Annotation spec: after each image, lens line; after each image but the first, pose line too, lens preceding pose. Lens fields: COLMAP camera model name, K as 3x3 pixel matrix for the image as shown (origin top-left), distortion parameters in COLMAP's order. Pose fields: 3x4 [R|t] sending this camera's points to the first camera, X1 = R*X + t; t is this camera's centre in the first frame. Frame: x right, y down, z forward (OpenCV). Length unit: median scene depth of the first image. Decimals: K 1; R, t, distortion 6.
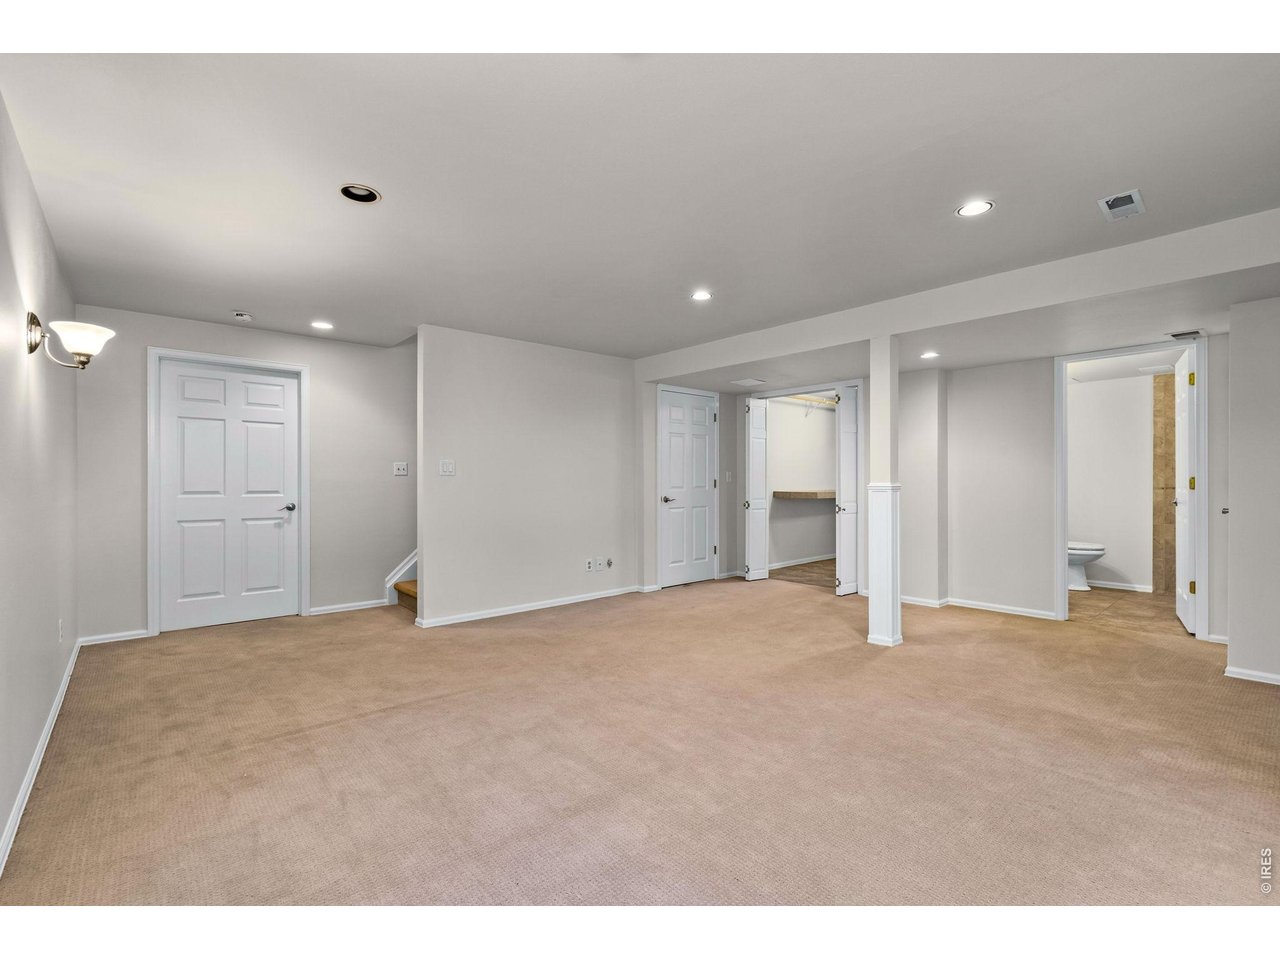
lens RADIAL K [[592.1, 0, 644.6], [0, 592.1, 481.9], [0, 0, 1]] dist [0.000732, 0.000022]
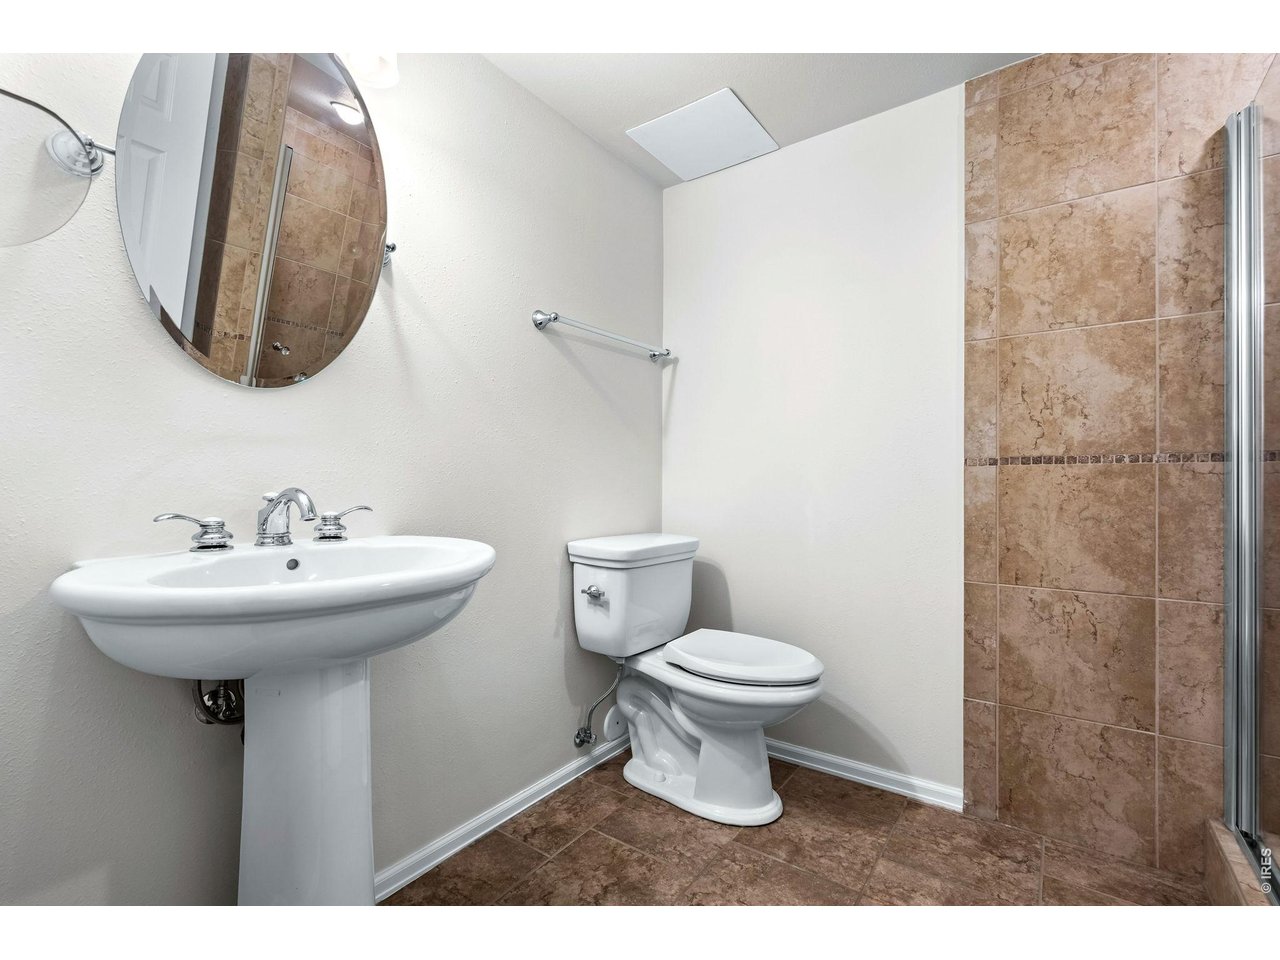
lens RADIAL K [[592.1, 0, 635.8], [0, 592.1, 481.5], [0, 0, 1]] dist [0.000732, 0.000022]
pose [[0.971198, -0.001369, 0.238272, 0.628015], [0.000875, 0.999997, 0.002179, 0.019734], [-0.238274, -0.001908, 0.971196, 0.751823]]
